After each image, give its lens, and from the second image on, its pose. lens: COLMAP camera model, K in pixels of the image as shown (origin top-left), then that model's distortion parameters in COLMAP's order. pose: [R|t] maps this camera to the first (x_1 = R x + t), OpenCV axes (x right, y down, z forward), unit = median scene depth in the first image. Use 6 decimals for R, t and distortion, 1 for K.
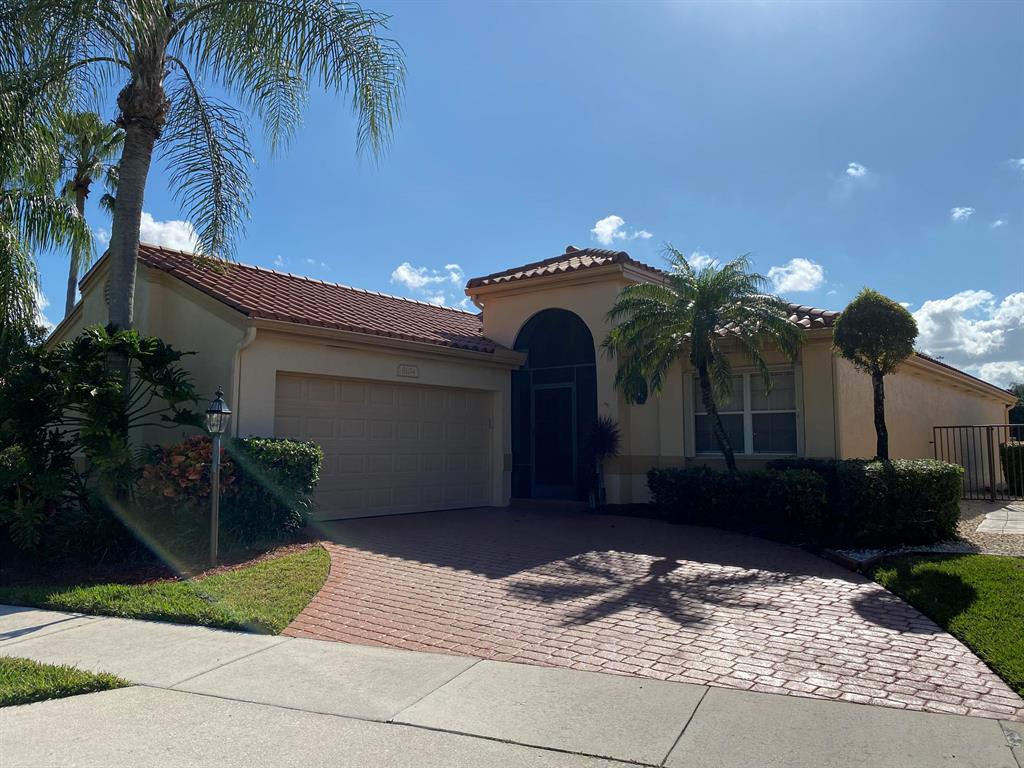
lens RADIAL K [[762.1, 0, 512.2], [0, 762.1, 374.0], [0, 0, 1]] dist [0.003769, -0.006220]
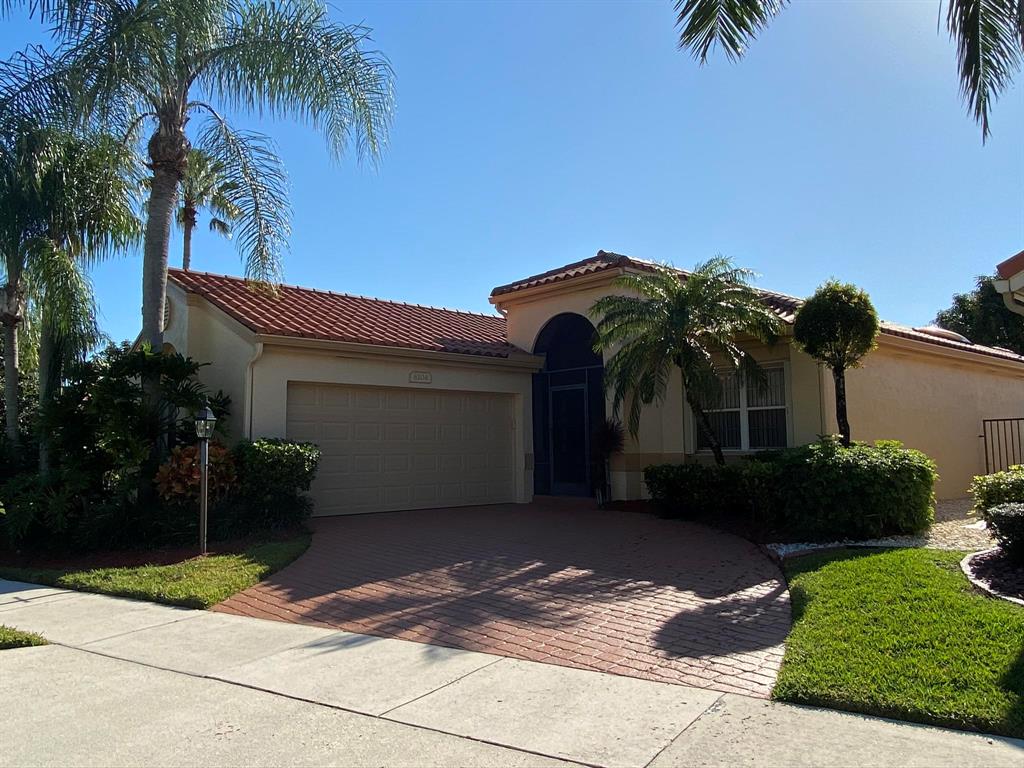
lens RADIAL K [[750.4, 0, 511.6], [0, 750.4, 389.7], [0, 0, 1]] dist [-0.000208, 0.003607]
pose [[0.987752, -0.024646, -0.154074, 0.151787], [0.027552, 0.999480, 0.016758, -0.000610], [0.153581, -0.020798, 0.987917, -0.026129]]
